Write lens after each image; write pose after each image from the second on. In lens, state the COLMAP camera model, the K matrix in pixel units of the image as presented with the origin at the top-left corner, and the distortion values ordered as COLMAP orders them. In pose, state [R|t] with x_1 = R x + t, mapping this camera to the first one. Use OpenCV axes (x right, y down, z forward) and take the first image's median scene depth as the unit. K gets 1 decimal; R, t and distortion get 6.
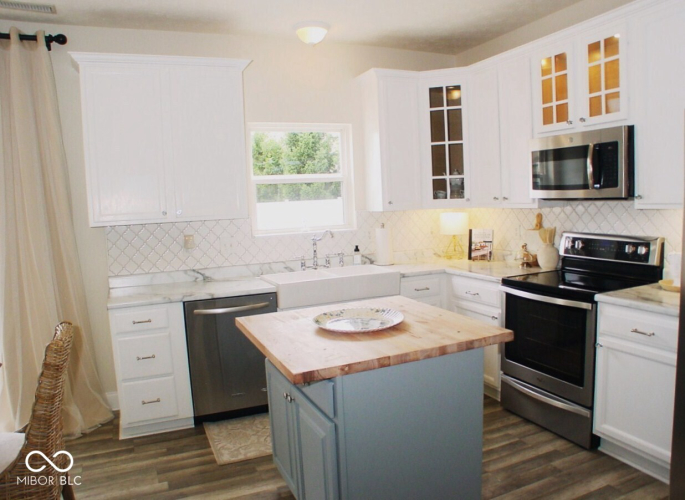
lens RADIAL K [[505.4, 0, 342.5], [0, 505.4, 250.0], [0, 0, 1]] dist [-0.187928, 0.154435]
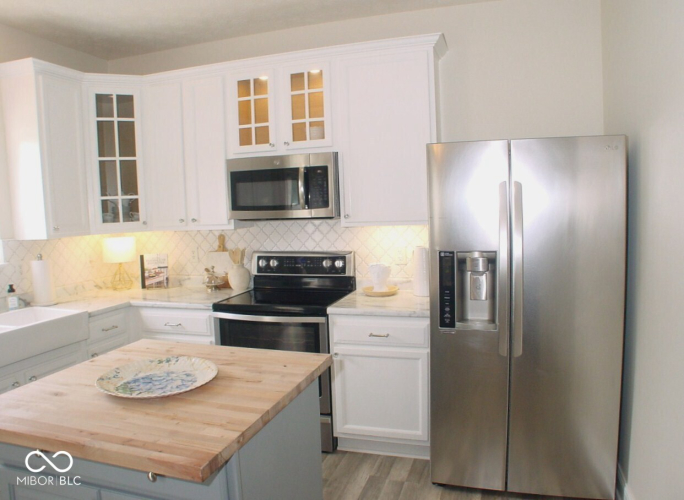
lens RADIAL K [[504.7, 0, 342.0], [0, 504.7, 250.0], [0, 0, 1]] dist [-0.187928, 0.154435]
pose [[0.679744, -0.048638, 0.731835, -0.188415], [0.081461, 0.996632, -0.009427, -0.015932], [-0.728912, 0.066024, 0.681416, 0.157308]]
